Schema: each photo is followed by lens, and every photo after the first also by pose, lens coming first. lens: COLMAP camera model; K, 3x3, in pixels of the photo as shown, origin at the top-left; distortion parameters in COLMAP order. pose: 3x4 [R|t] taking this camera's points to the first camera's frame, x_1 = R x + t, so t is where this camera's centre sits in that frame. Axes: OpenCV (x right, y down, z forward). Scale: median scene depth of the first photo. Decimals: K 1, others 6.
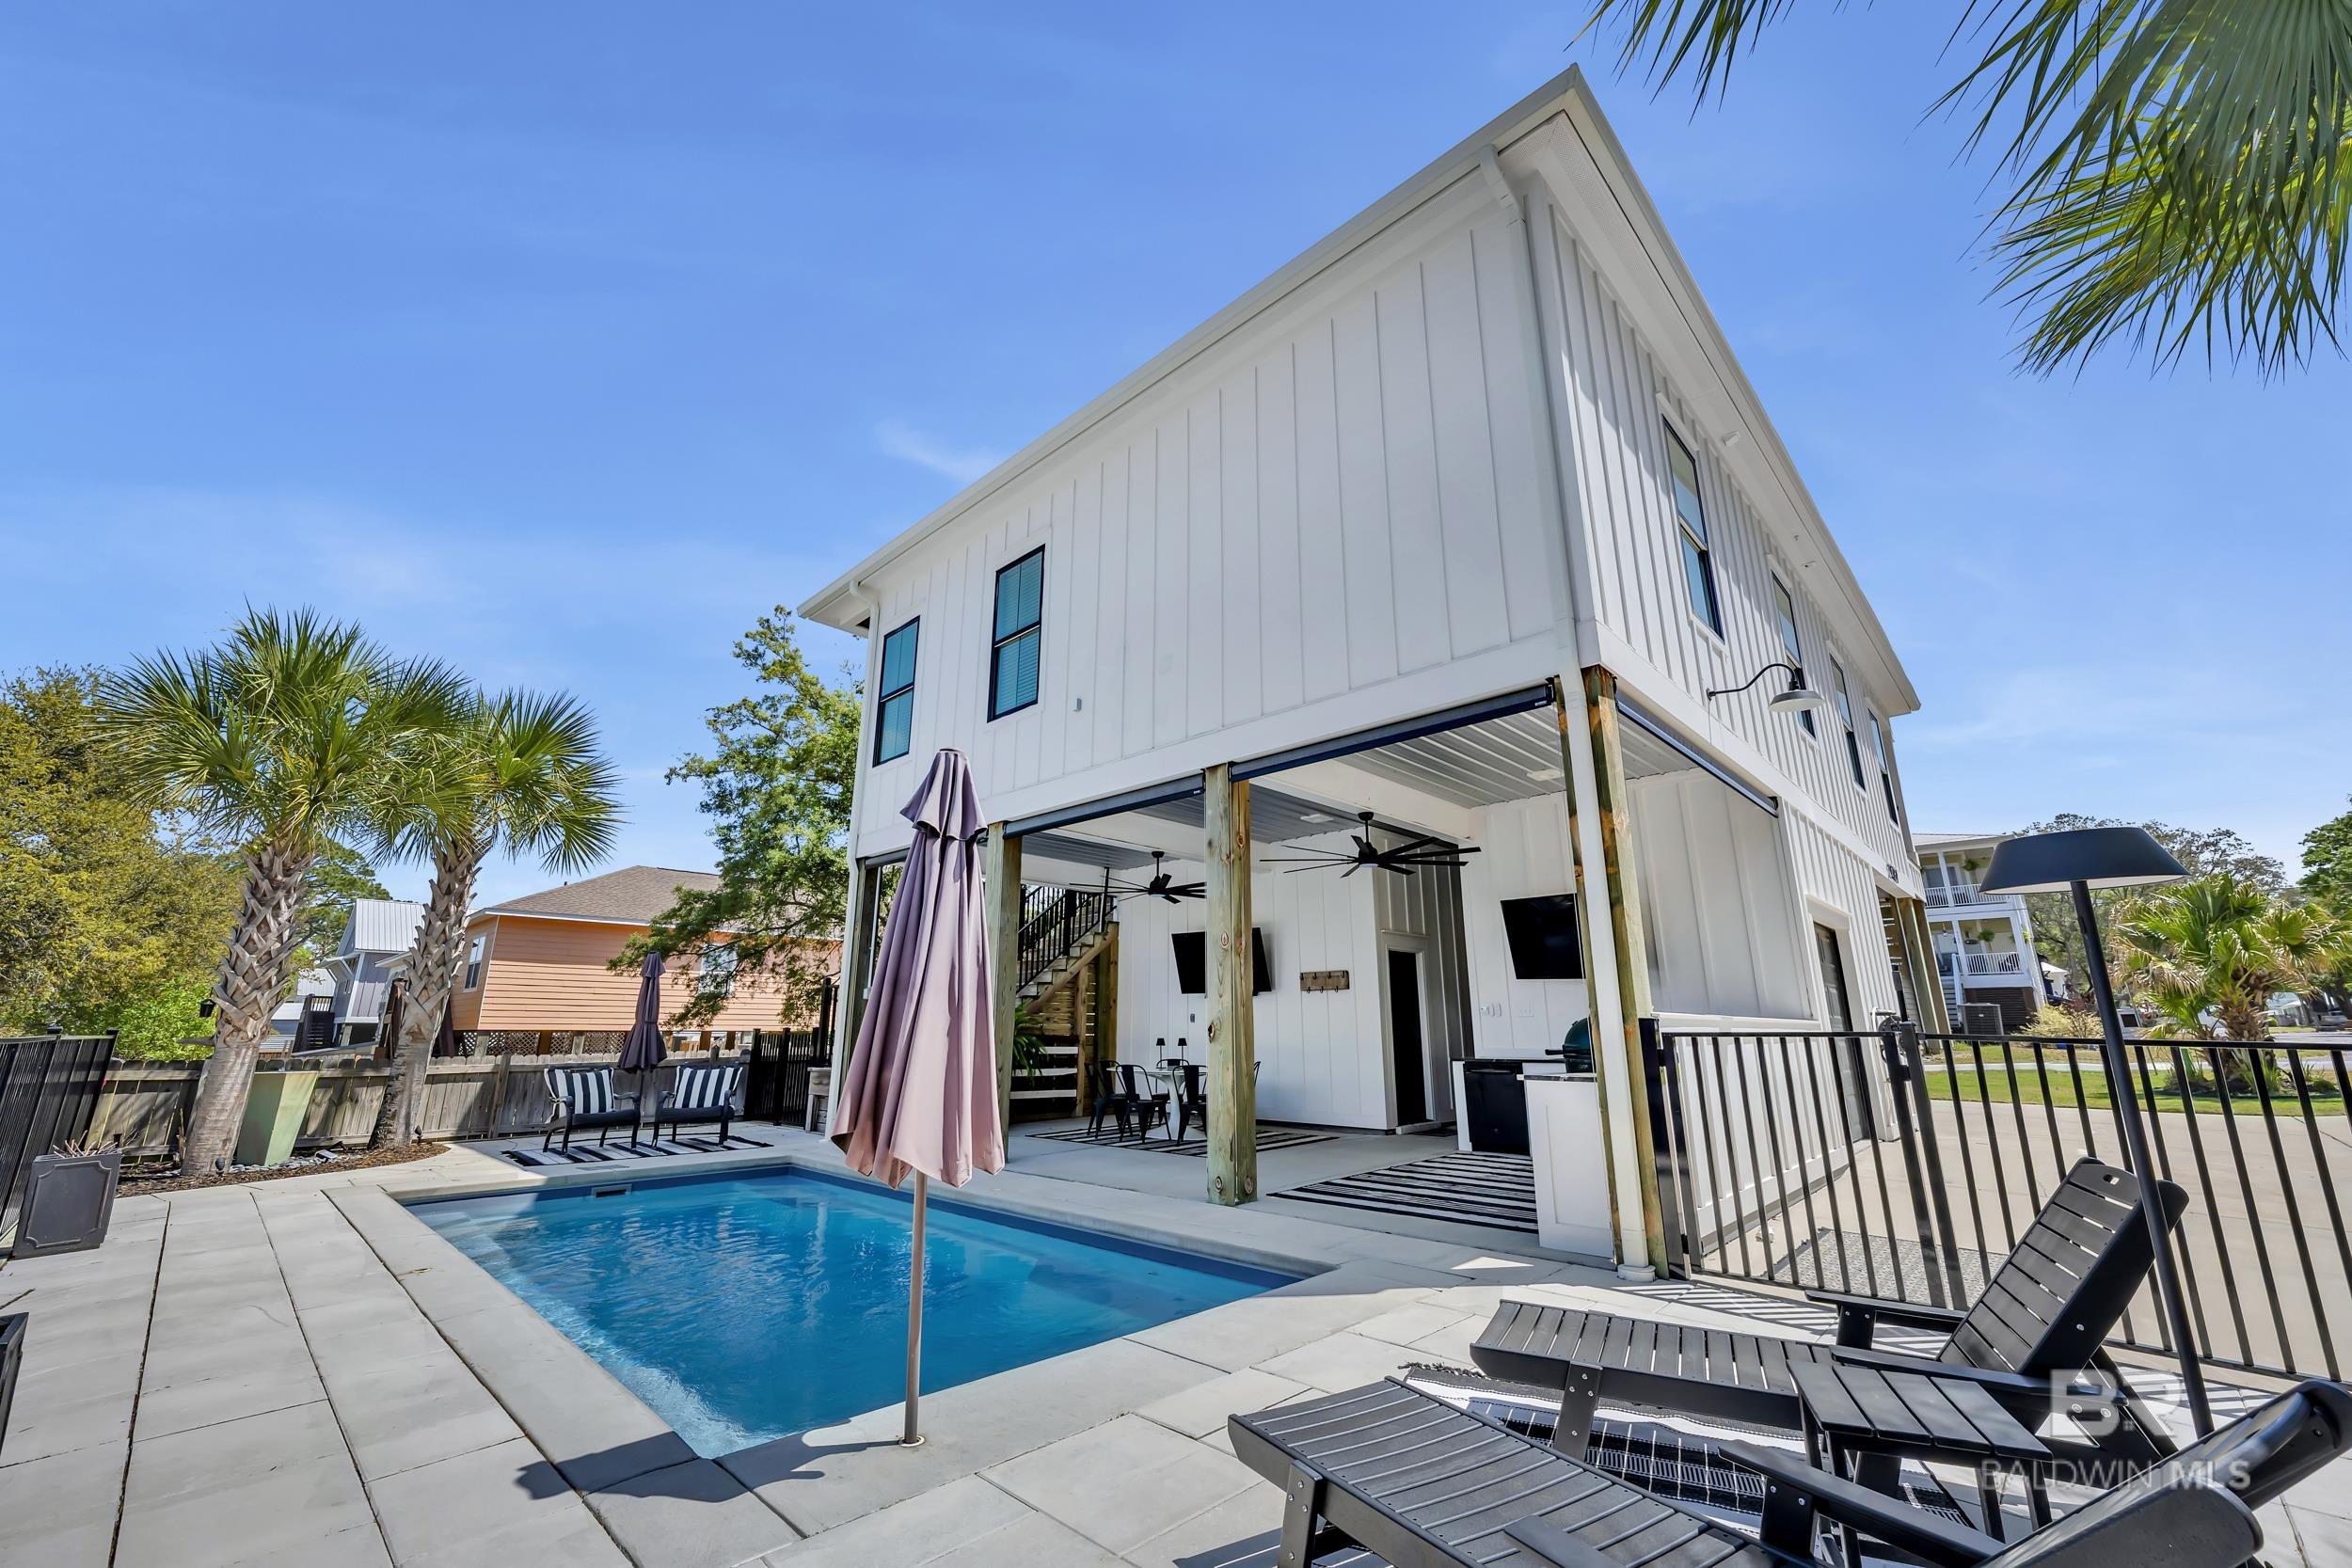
lens RADIAL K [[914.8, 0, 1186.2], [0, 914.8, 791.6], [0, 0, 1]] dist [-0.000016, -0.000063]
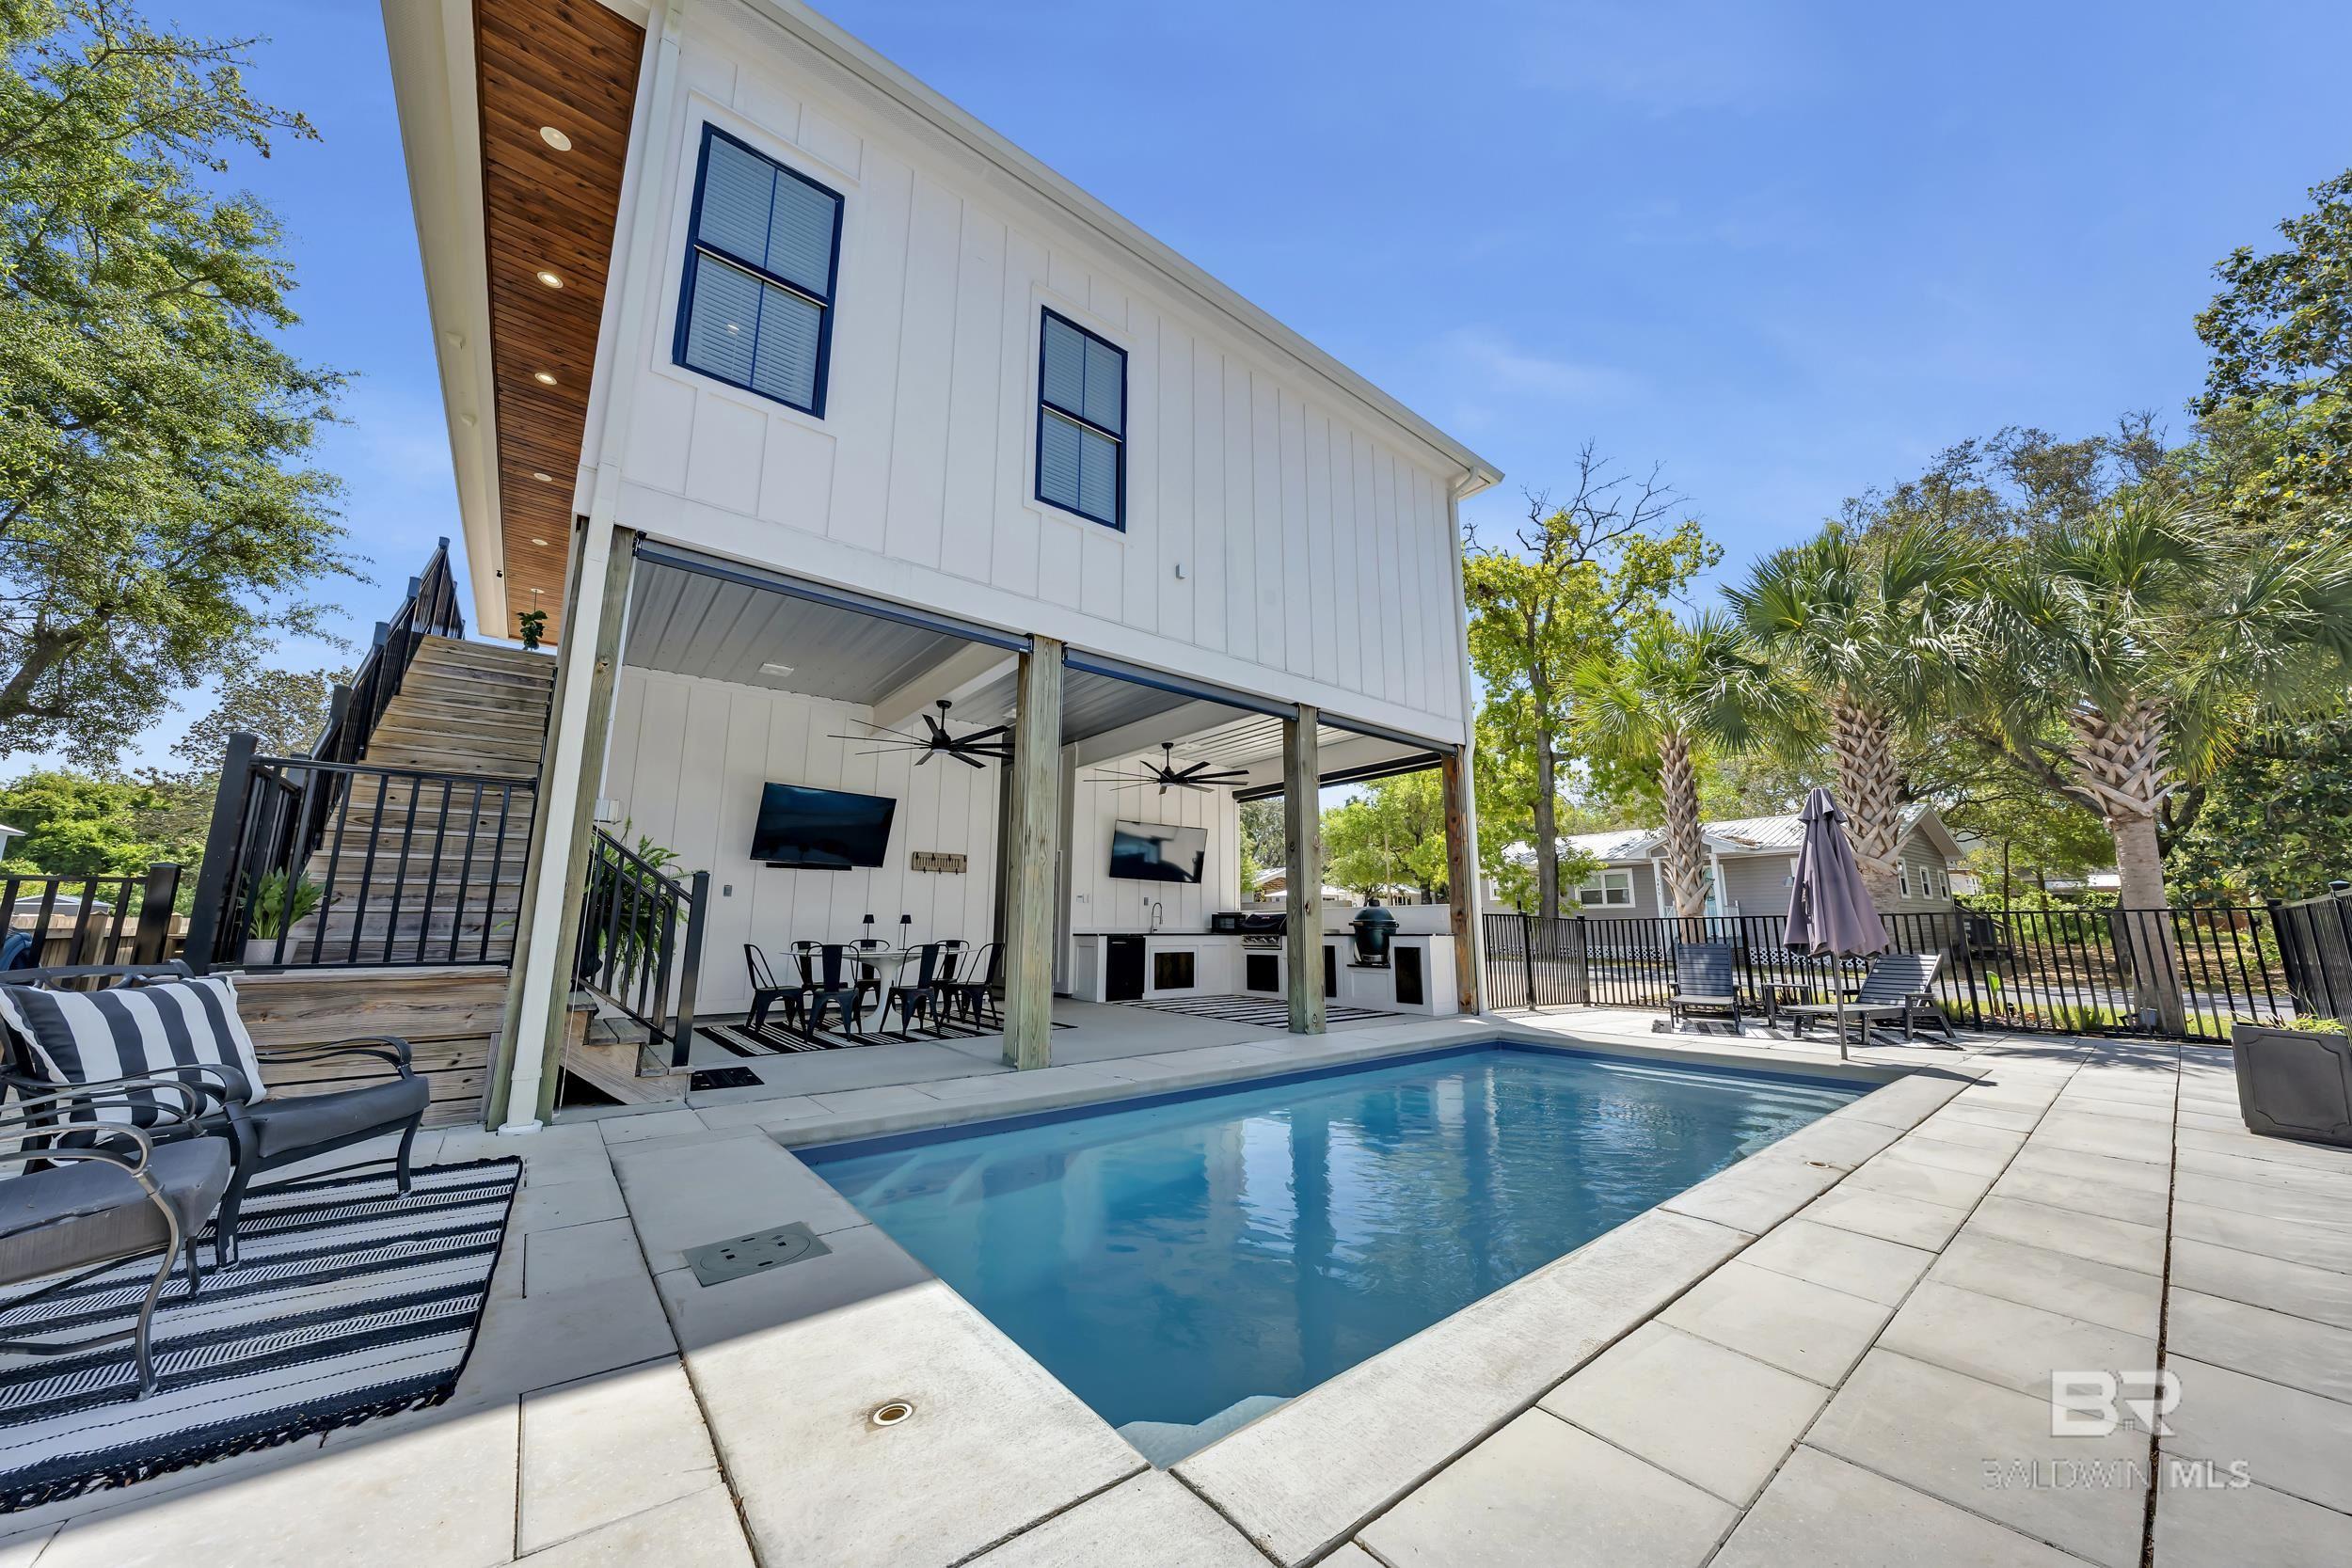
lens RADIAL K [[817.6, 0, 1182.0], [0, 817.6, 779.2], [0, 0, 1]] dist [-0.002953, 0.000719]
pose [[0.106599, 0.181834, 0.977534, -0.893810], [-0.252887, 0.955765, -0.150207, 0.234935], [-0.961605, -0.231194, 0.147867, 0.795587]]
